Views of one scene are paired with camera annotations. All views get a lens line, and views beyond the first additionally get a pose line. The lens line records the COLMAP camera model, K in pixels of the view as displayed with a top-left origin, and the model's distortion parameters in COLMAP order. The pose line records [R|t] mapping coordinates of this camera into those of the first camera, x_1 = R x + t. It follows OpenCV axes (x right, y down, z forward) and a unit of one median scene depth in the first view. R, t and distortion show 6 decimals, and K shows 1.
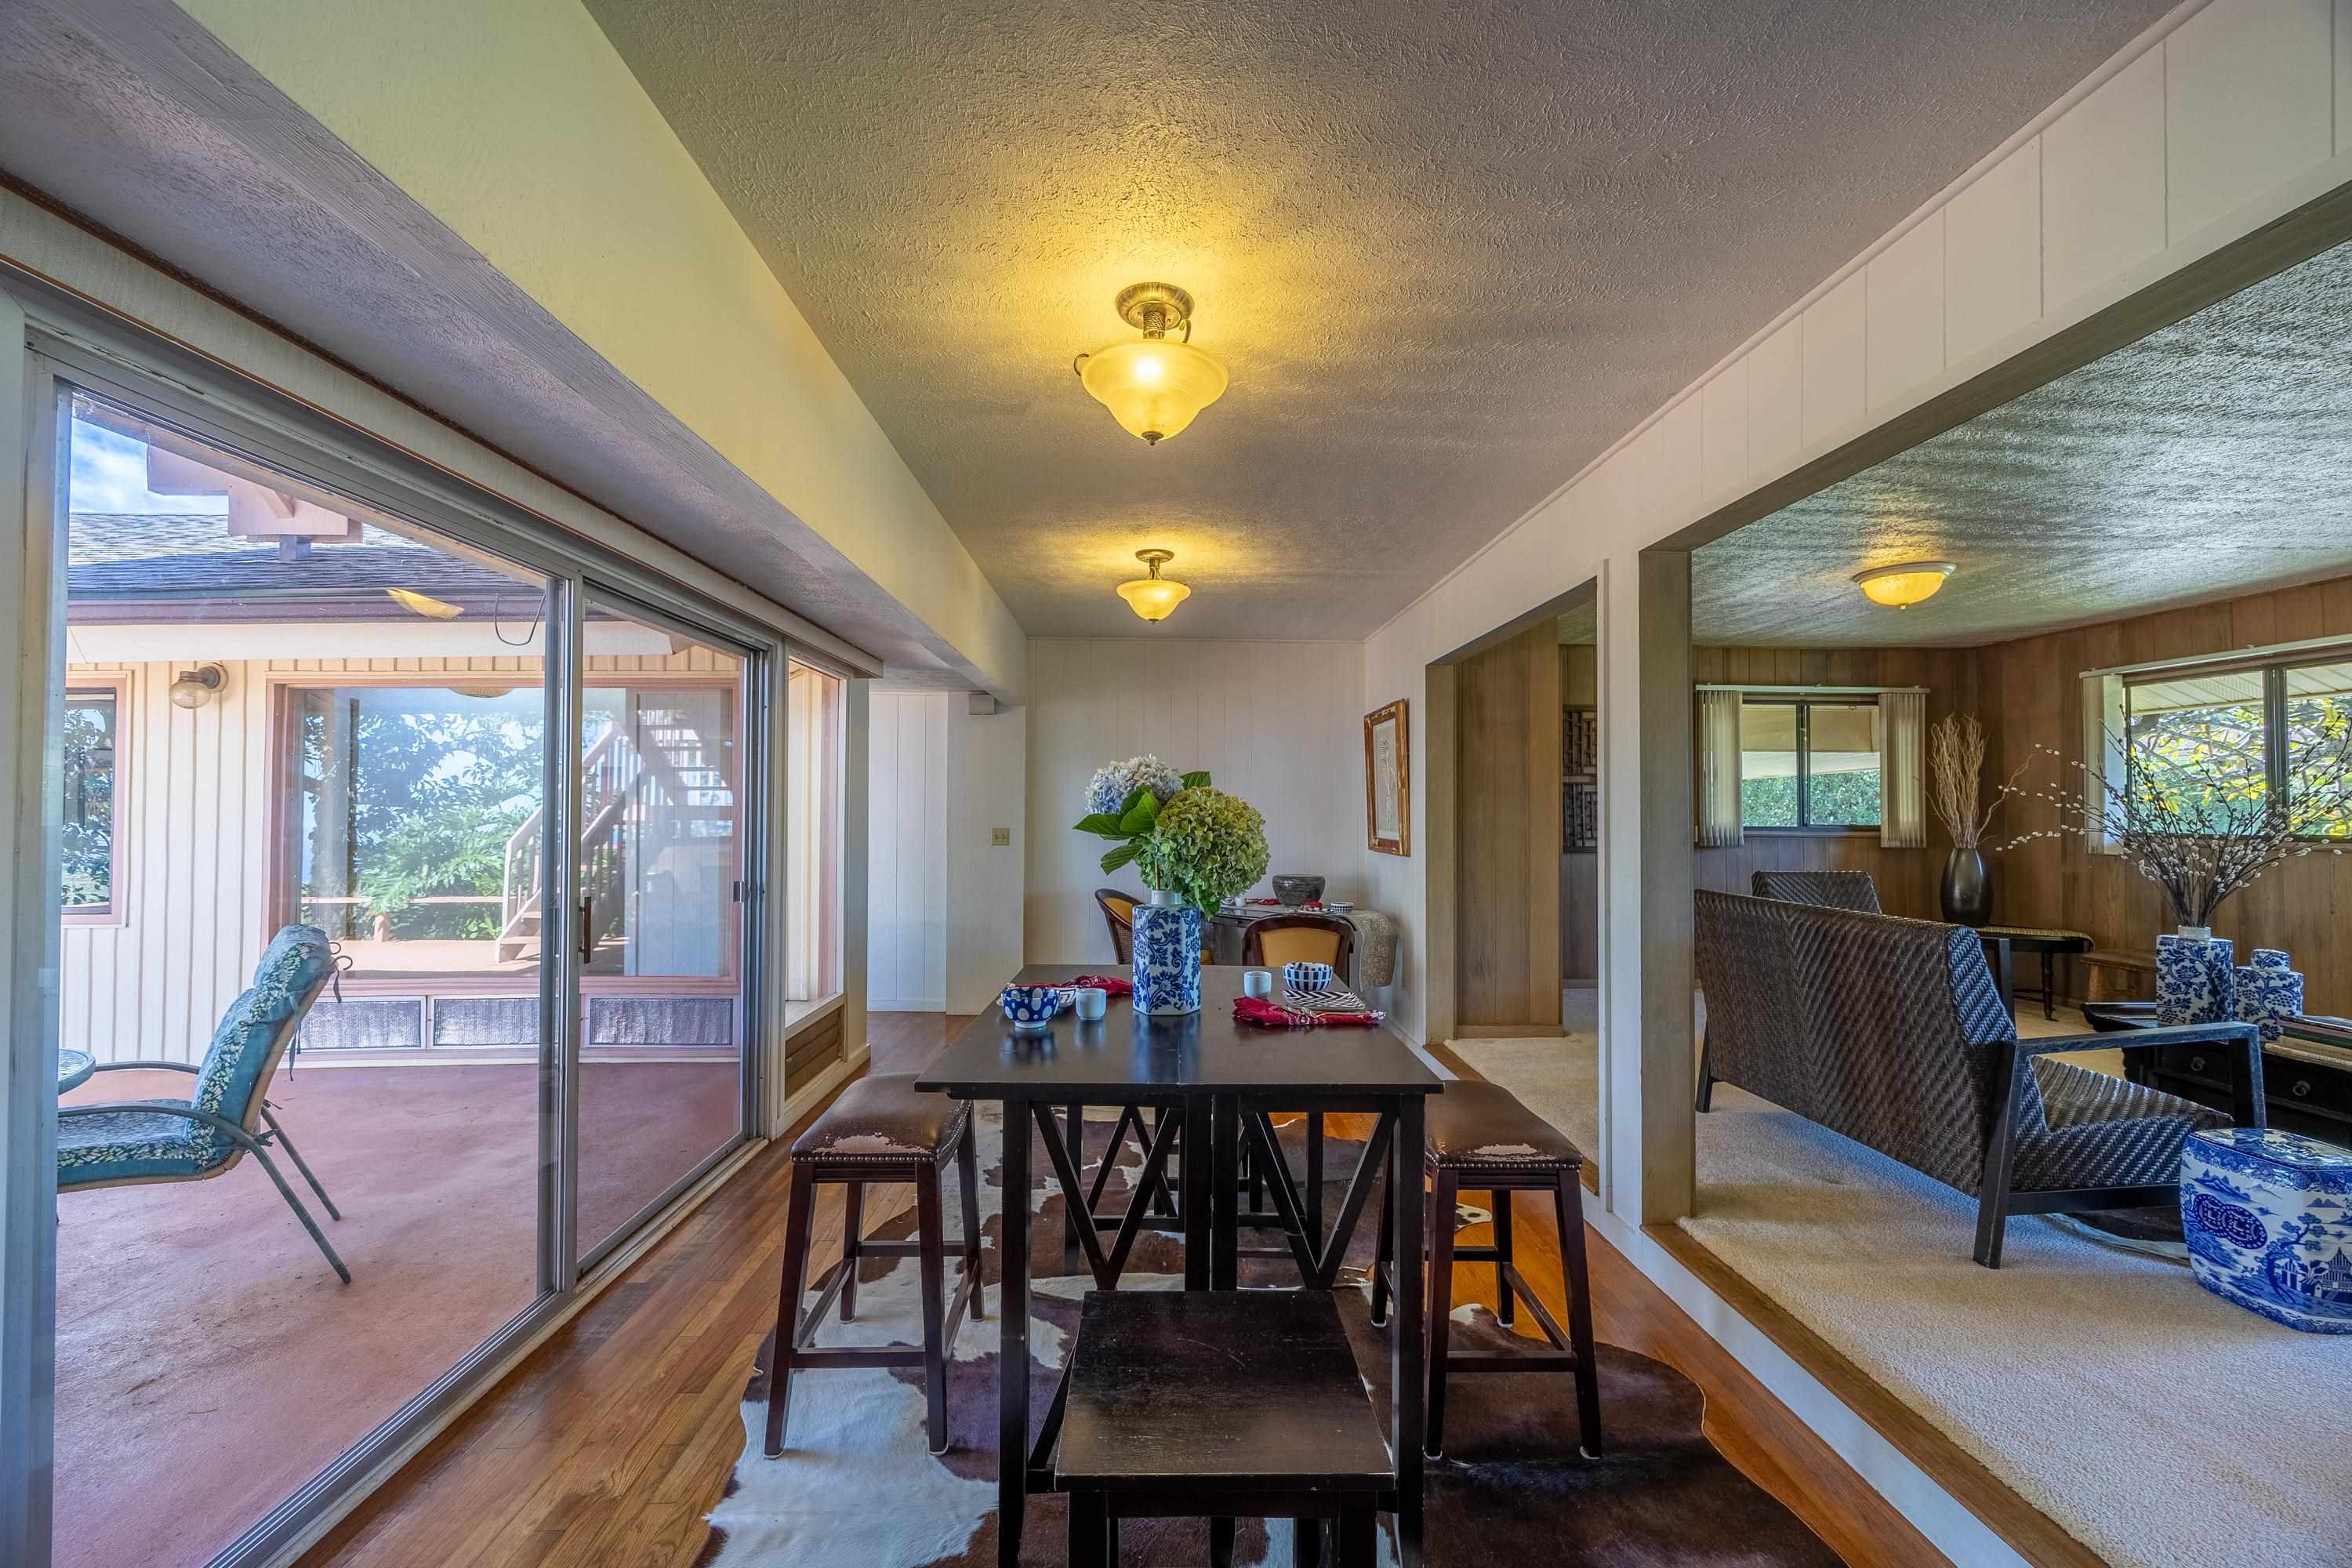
lens RADIAL K [[900.0, 0, 1176.6], [0, 900.0, 791.3], [0, 0, 1]] dist [-0.001805, 0.000322]
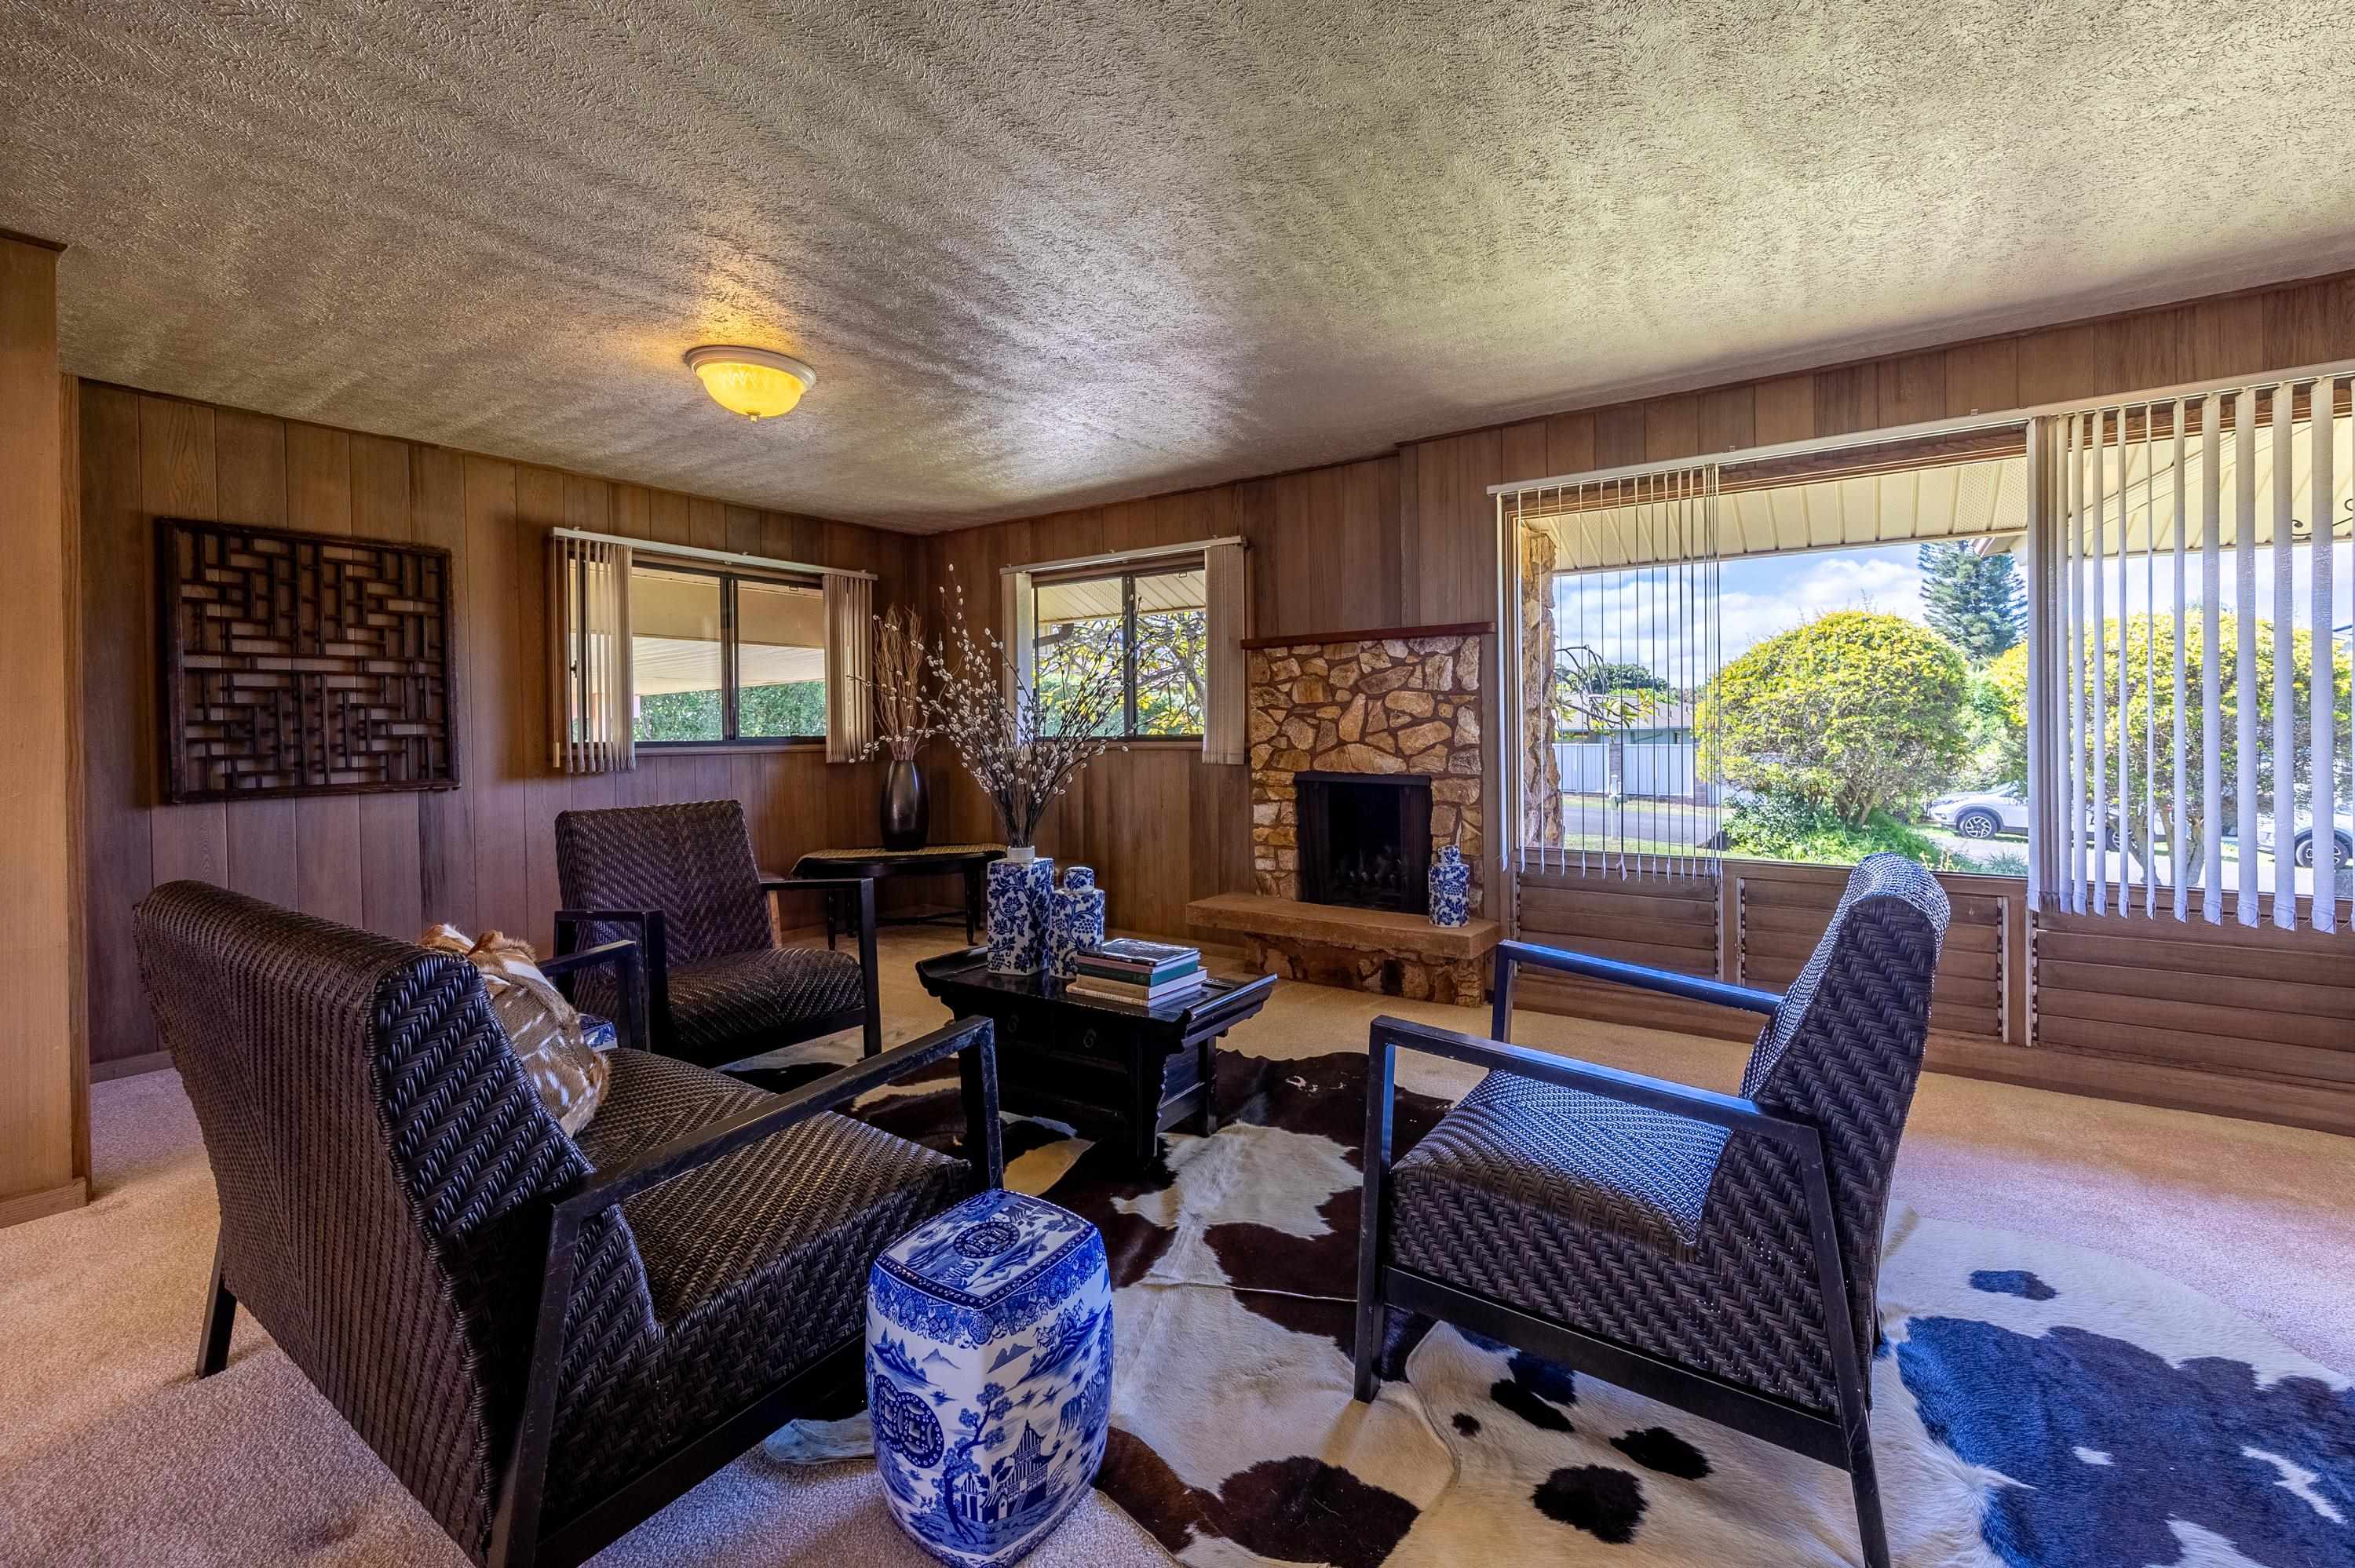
lens RADIAL K [[967.4, 0, 1264.7], [0, 967.4, 729.4], [0, 0, 1]] dist [0.000616, 0.000513]
pose [[0.568728, -0.015382, 0.822382, 0.526398], [-0.000633, 0.999817, 0.019139, 0.026889], [-0.822525, -0.011405, 0.568614, 0.313249]]
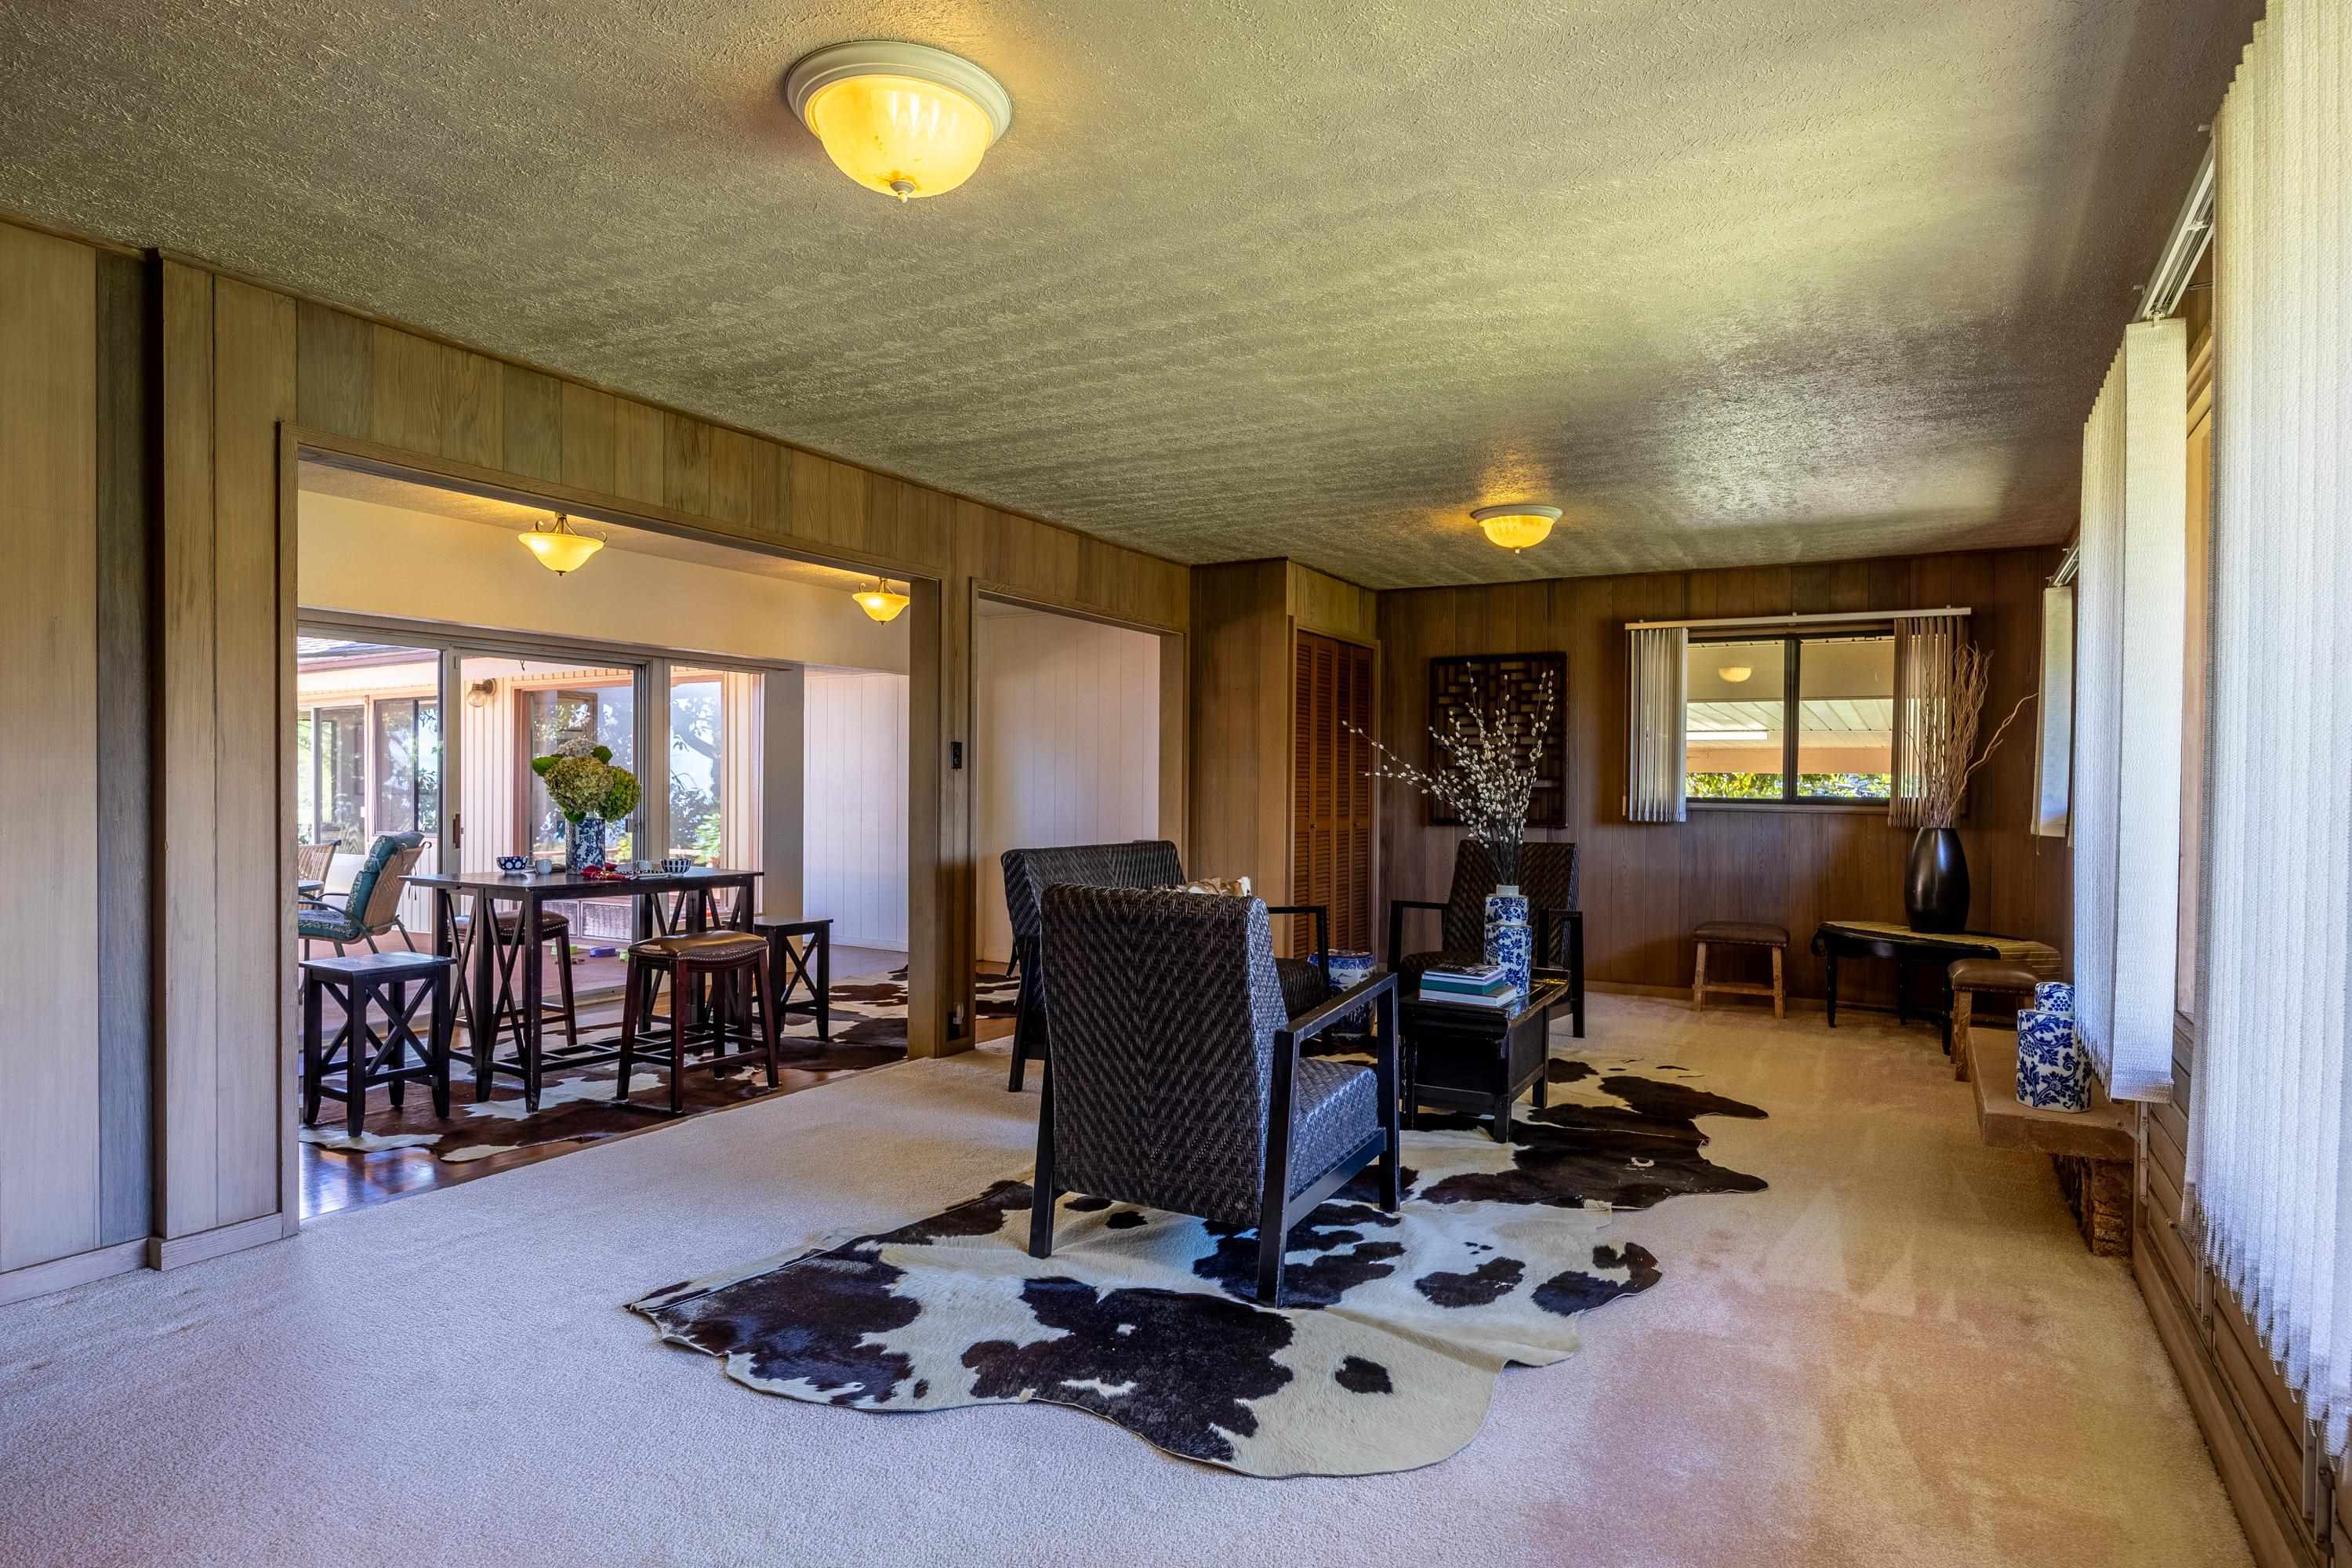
lens RADIAL K [[1312.8, 0, 1178.6], [0, 1312.8, 792.8], [0, 0, 1]] dist [0.000787, -0.000632]
pose [[0.852973, 0.008096, -0.521892, 1.549141], [0.003184, 0.999780, 0.020713, 0.017164], [0.521945, -0.019330, 0.852760, -0.420795]]
